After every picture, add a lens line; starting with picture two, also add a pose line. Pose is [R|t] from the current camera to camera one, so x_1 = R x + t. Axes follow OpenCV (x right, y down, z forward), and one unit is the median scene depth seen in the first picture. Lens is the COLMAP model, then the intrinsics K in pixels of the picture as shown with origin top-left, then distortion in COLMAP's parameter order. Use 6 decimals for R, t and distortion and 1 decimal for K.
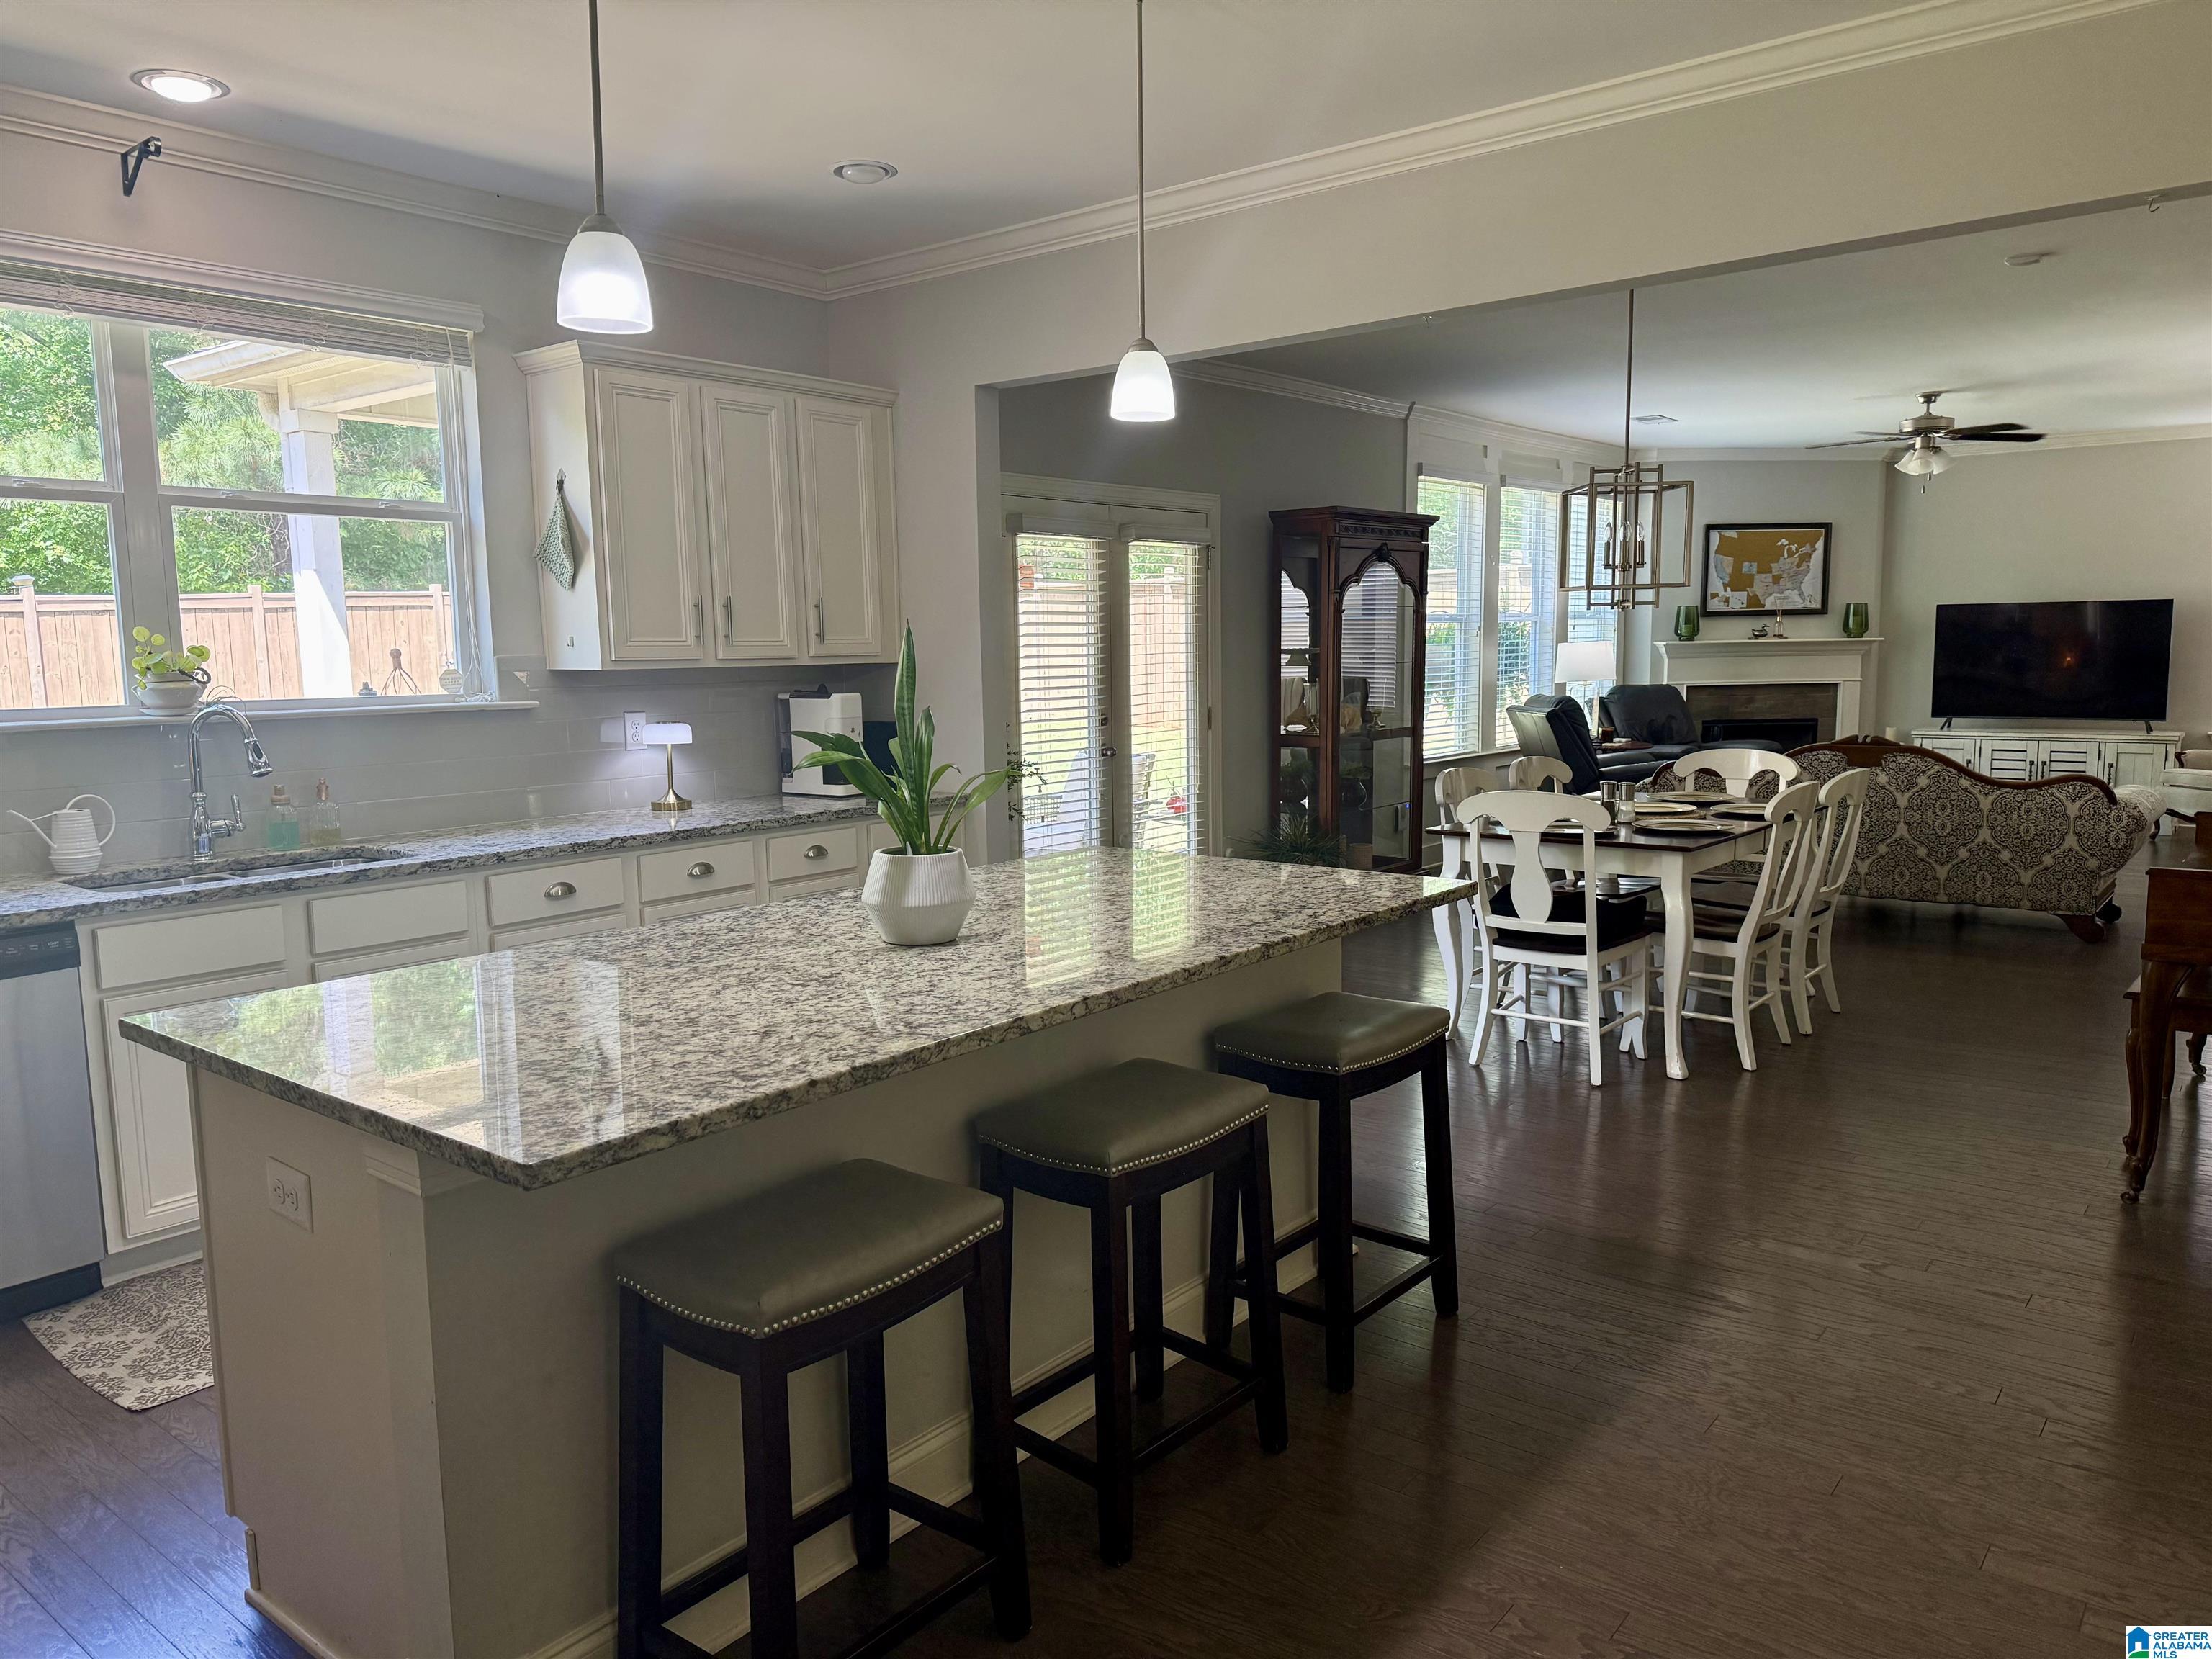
lens RADIAL K [[1577.6, 0, 1114.7], [0, 1577.6, 842.4], [0, 0, 1]] dist [0.047657, -0.000509]
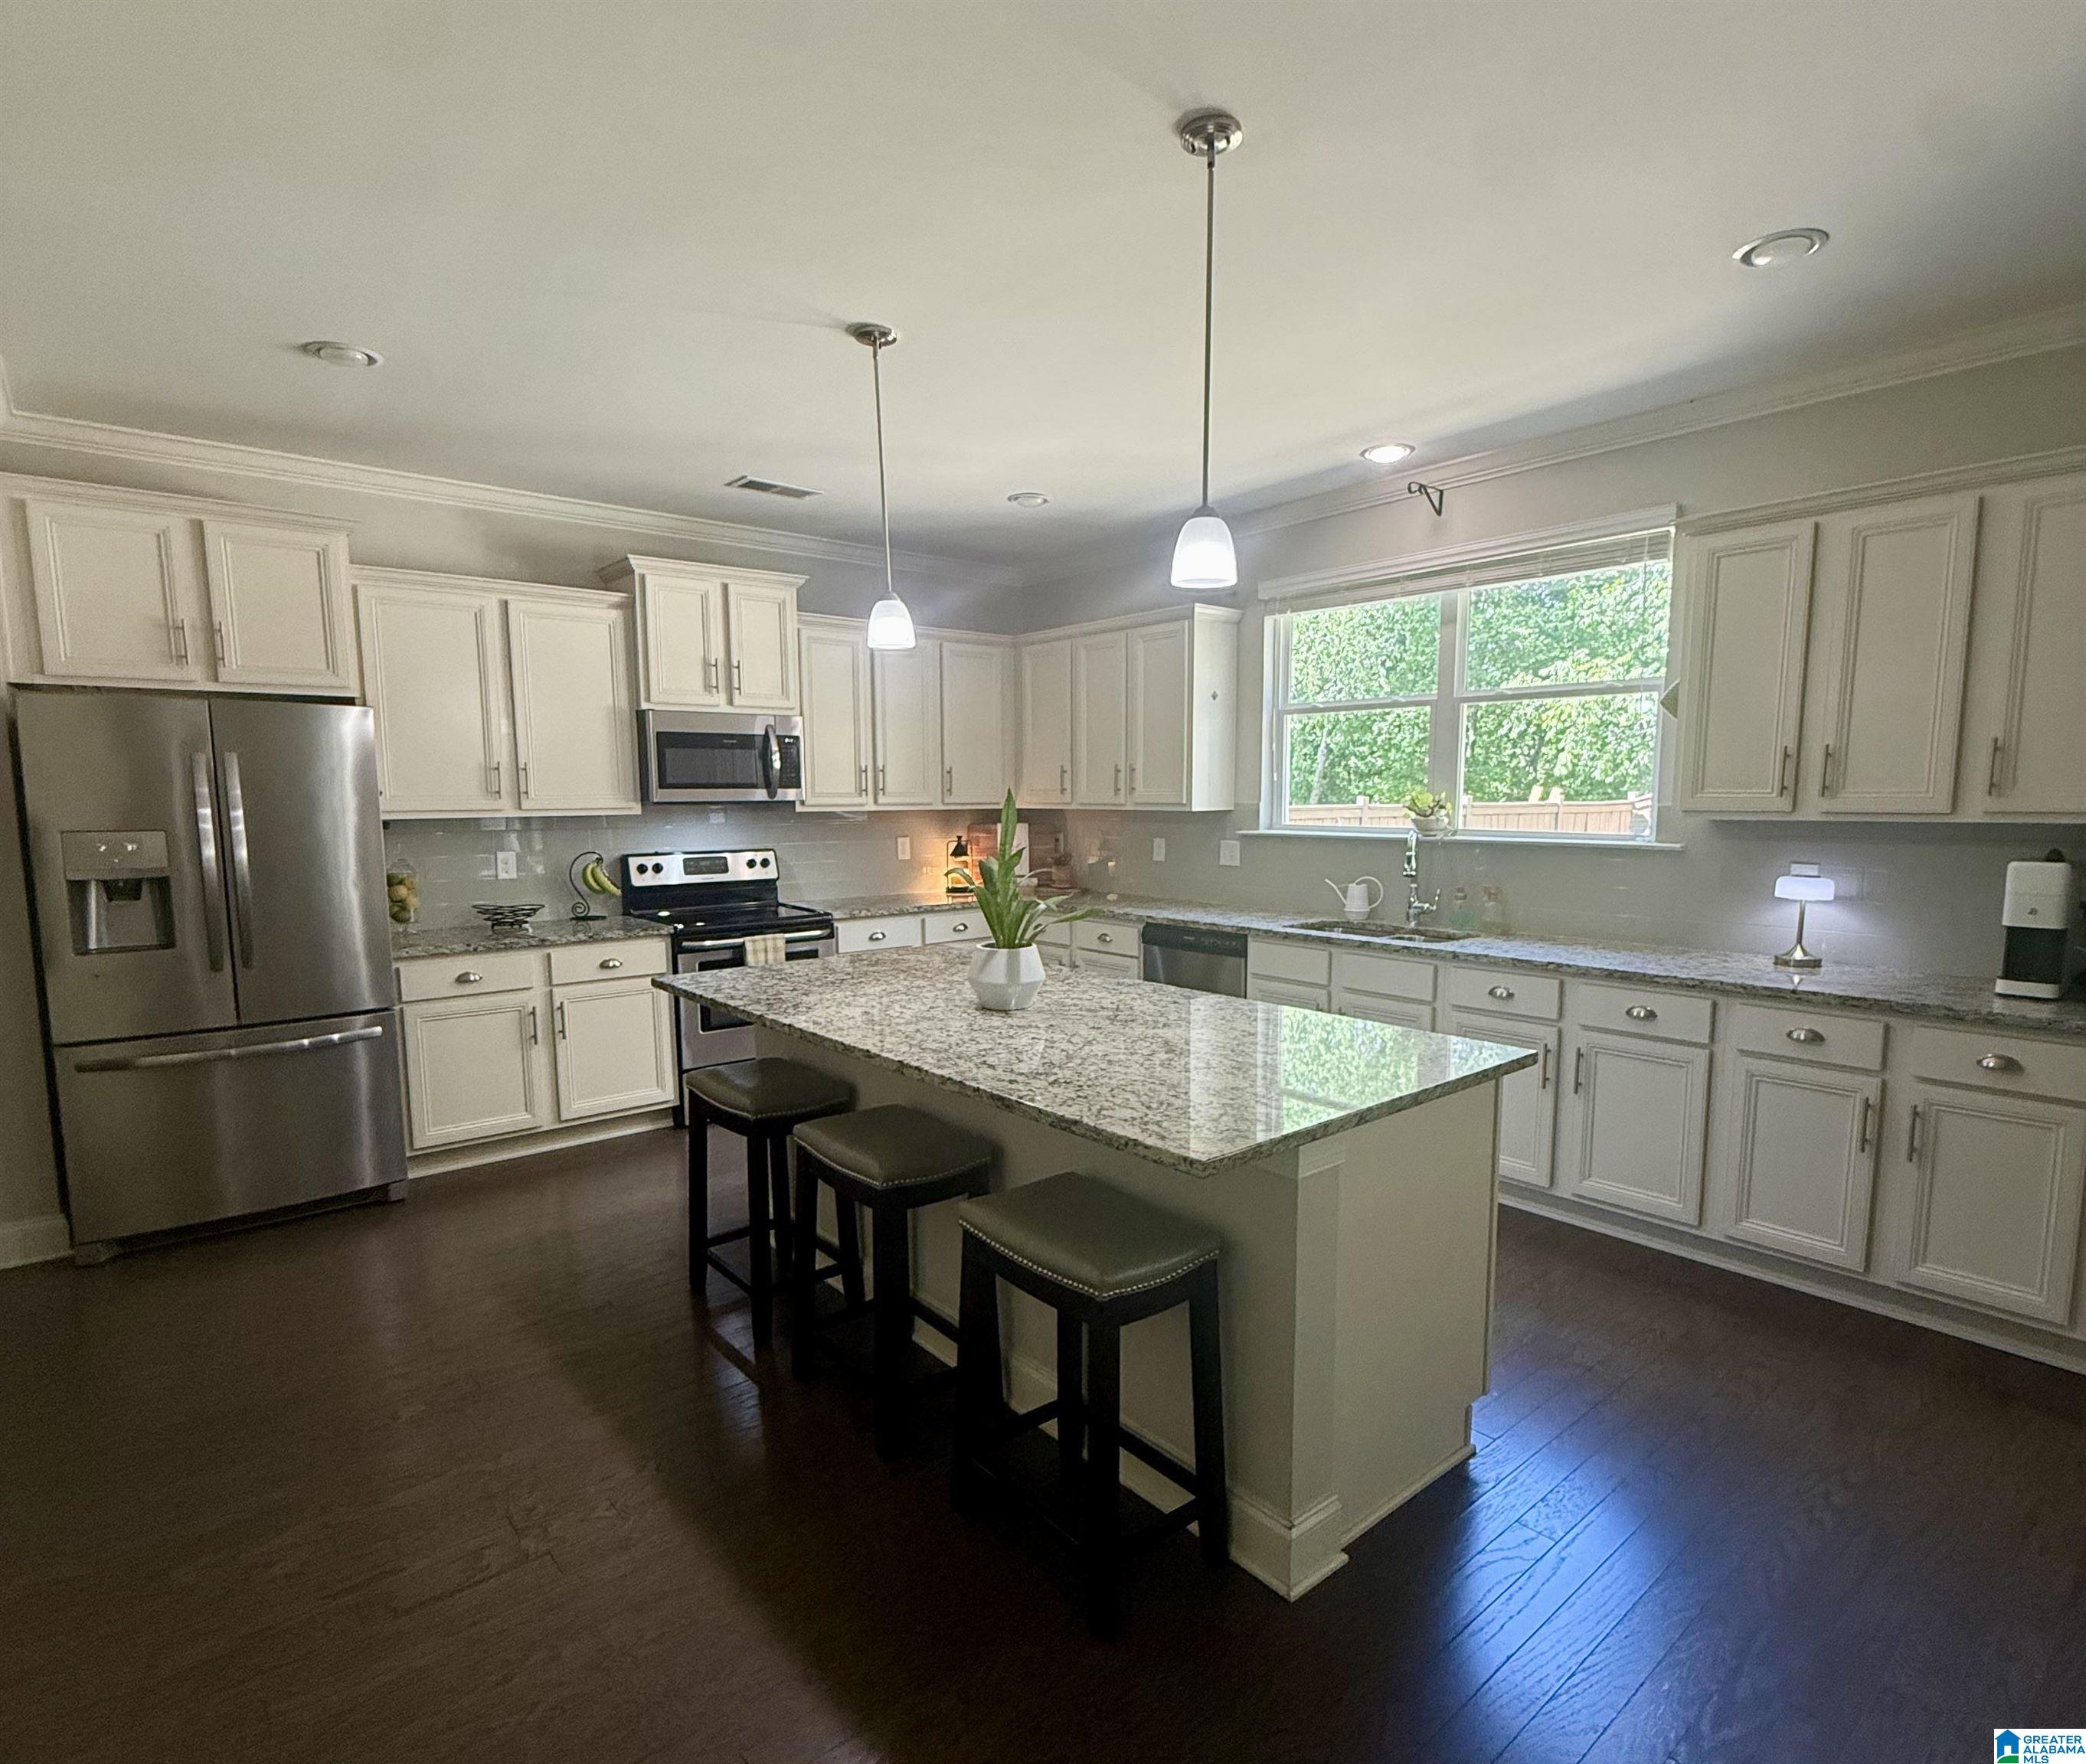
lens RADIAL K [[1105.6, 0, 1047.2], [0, 1105.6, 886.5], [0, 0, 1]] dist [-0.002428, 0.000003]
pose [[-0.196707, 0.097179, -0.975635, 0.201149], [-0.122052, 0.984909, 0.122711, -0.042212], [0.972836, 0.143216, -0.181877, 0.301058]]
